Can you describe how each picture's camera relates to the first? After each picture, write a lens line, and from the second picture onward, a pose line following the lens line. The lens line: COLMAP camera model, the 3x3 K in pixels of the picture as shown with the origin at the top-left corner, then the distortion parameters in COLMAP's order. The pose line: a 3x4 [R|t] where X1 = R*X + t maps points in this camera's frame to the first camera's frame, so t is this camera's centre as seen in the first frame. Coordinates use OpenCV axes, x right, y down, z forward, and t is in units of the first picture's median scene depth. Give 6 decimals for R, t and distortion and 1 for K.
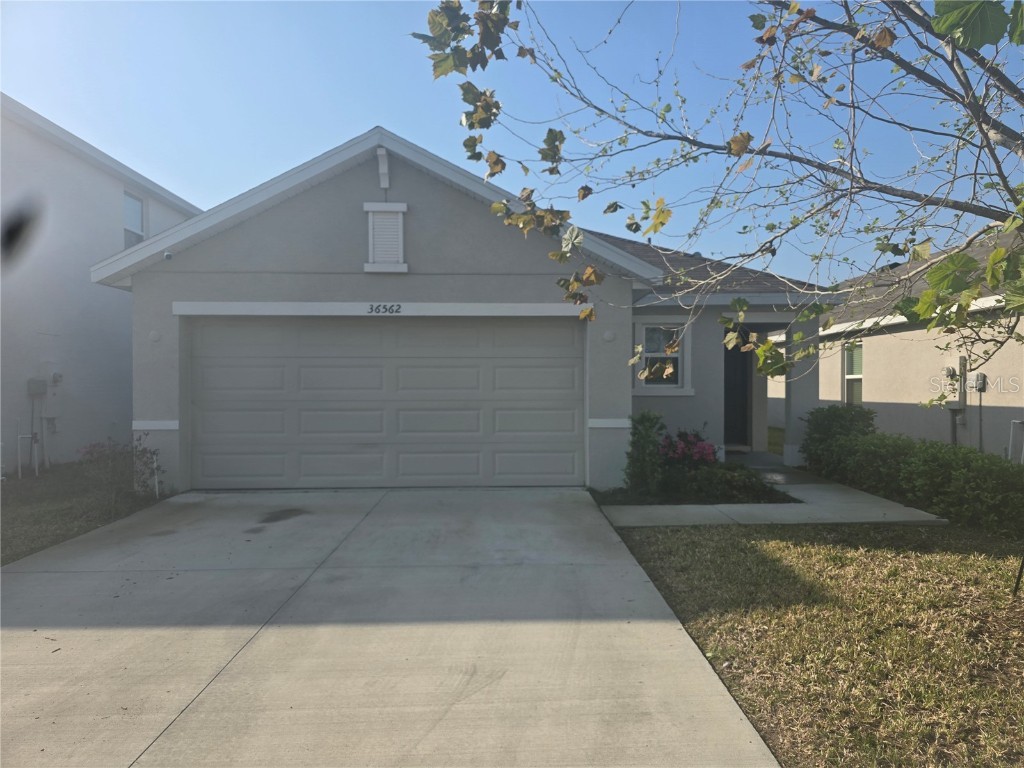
lens RADIAL K [[689.4, 0, 512.0], [0, 689.4, 384.0], [0, 0, 1]] dist [0.032681, -0.002686]
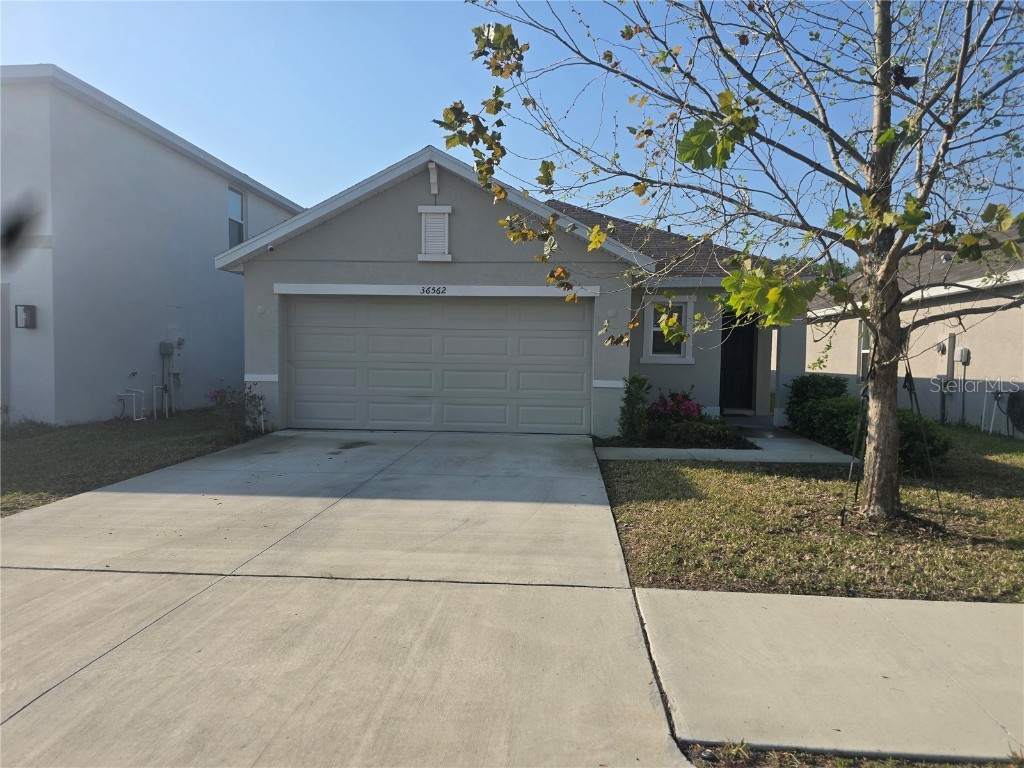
lens RADIAL K [[677.9, 0, 507.6], [0, 677.9, 389.8], [0, 0, 1]] dist [0.066793, -0.000632]
pose [[0.994604, 0.021527, -0.101488, 0.083374], [-0.016653, 0.998678, 0.048628, 0.011280], [0.102401, -0.046675, 0.993648, -0.241073]]
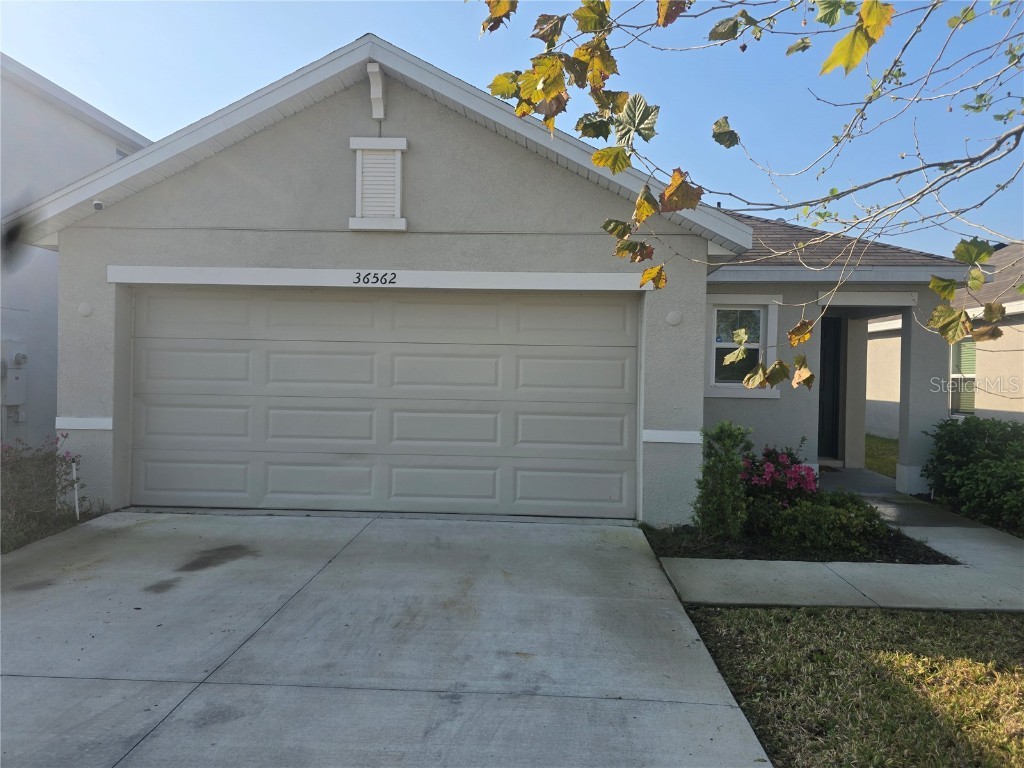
lens RADIAL K [[682.0, 0, 510.8], [0, 682.0, 366.6], [0, 0, 1]] dist [0.033048, -0.001811]
pose [[0.997445, 0.020743, -0.068356, 0.018041], [-0.021185, 0.999759, -0.005756, -0.010326], [0.068220, 0.007189, 0.997644, 0.263407]]
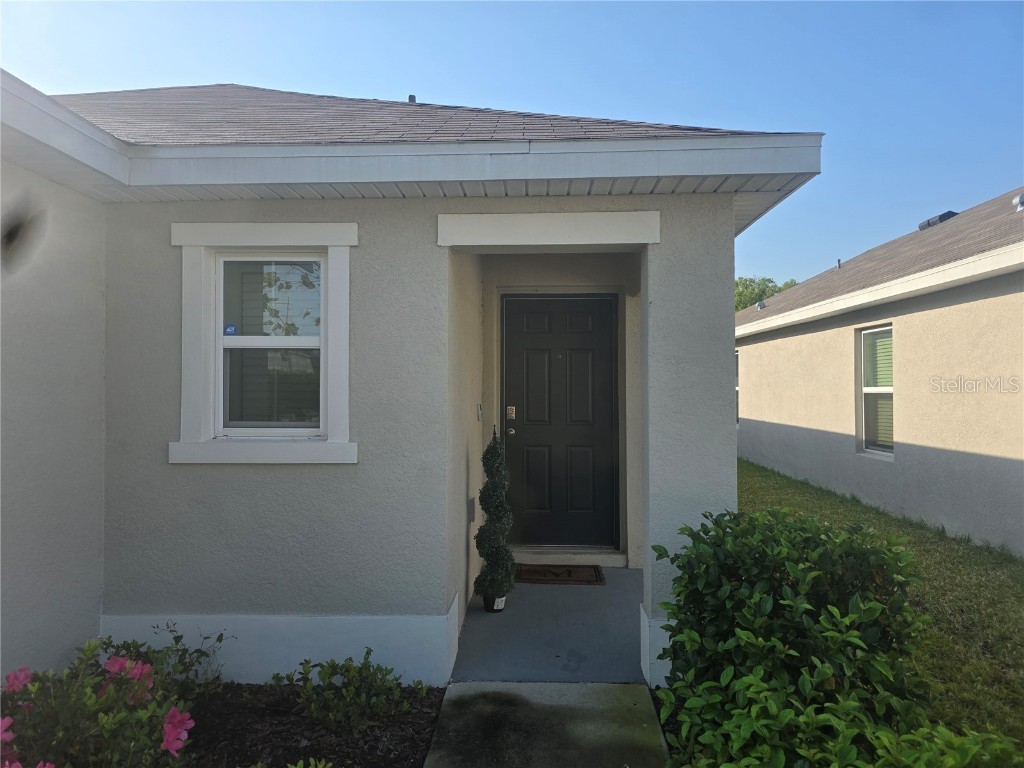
lens RADIAL K [[662.6, 0, 510.0], [0, 662.6, 372.5], [0, 0, 1]] dist [0.038181, 0.000556]
pose [[0.997734, 0.000433, -0.067281, 0.453177], [-0.001699, 0.999822, -0.018769, -0.026705], [0.067261, 0.018841, 0.997557, 0.862279]]
